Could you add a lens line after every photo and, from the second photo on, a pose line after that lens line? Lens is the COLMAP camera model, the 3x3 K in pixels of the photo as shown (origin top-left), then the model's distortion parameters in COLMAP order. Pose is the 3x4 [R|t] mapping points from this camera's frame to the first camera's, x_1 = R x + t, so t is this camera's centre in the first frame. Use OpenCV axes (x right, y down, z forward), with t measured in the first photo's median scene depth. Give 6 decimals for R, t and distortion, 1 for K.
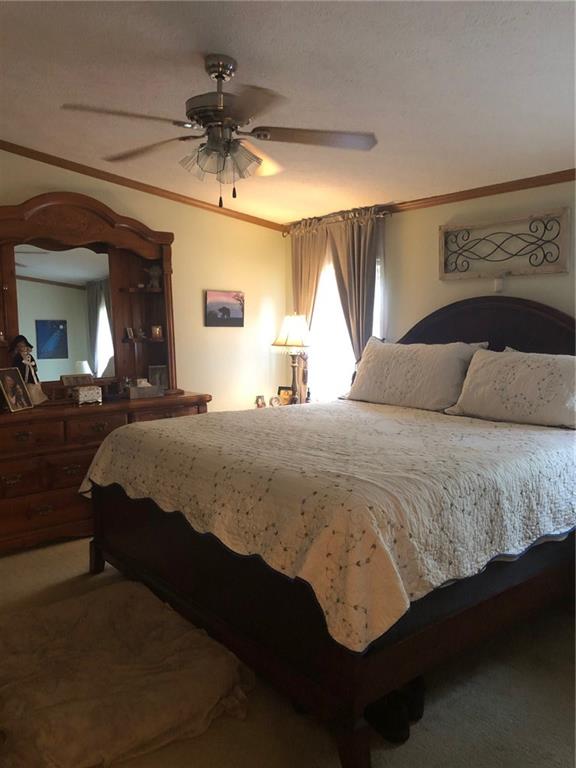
lens RADIAL K [[625.0, 0, 288.0], [0, 625.0, 384.0], [0, 0, 1]] dist [0.005413, -0.005384]
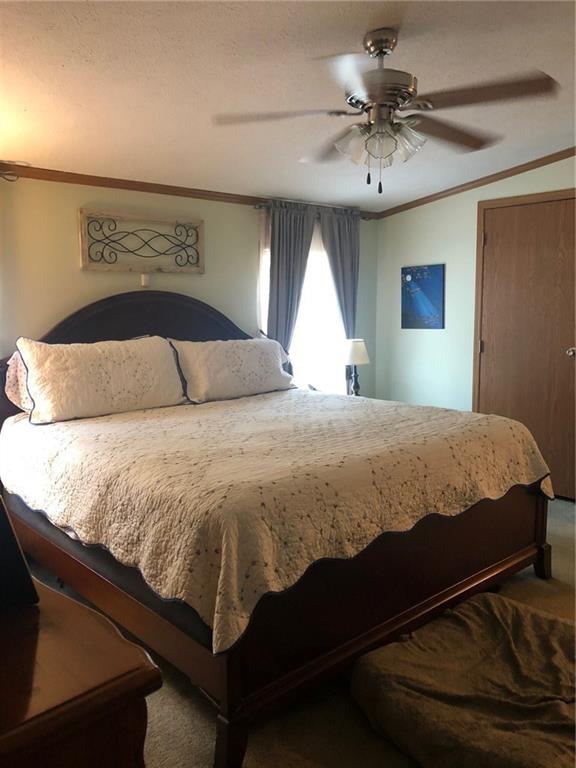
lens RADIAL K [[625.0, 0, 288.0], [0, 625.0, 384.0], [0, 0, 1]] dist [0.005413, -0.005384]
pose [[-0.070080, -0.115526, 0.990829, -0.737004], [0.117953, 0.985343, 0.123229, -0.089287], [-0.990543, 0.125507, -0.055426, 0.854882]]
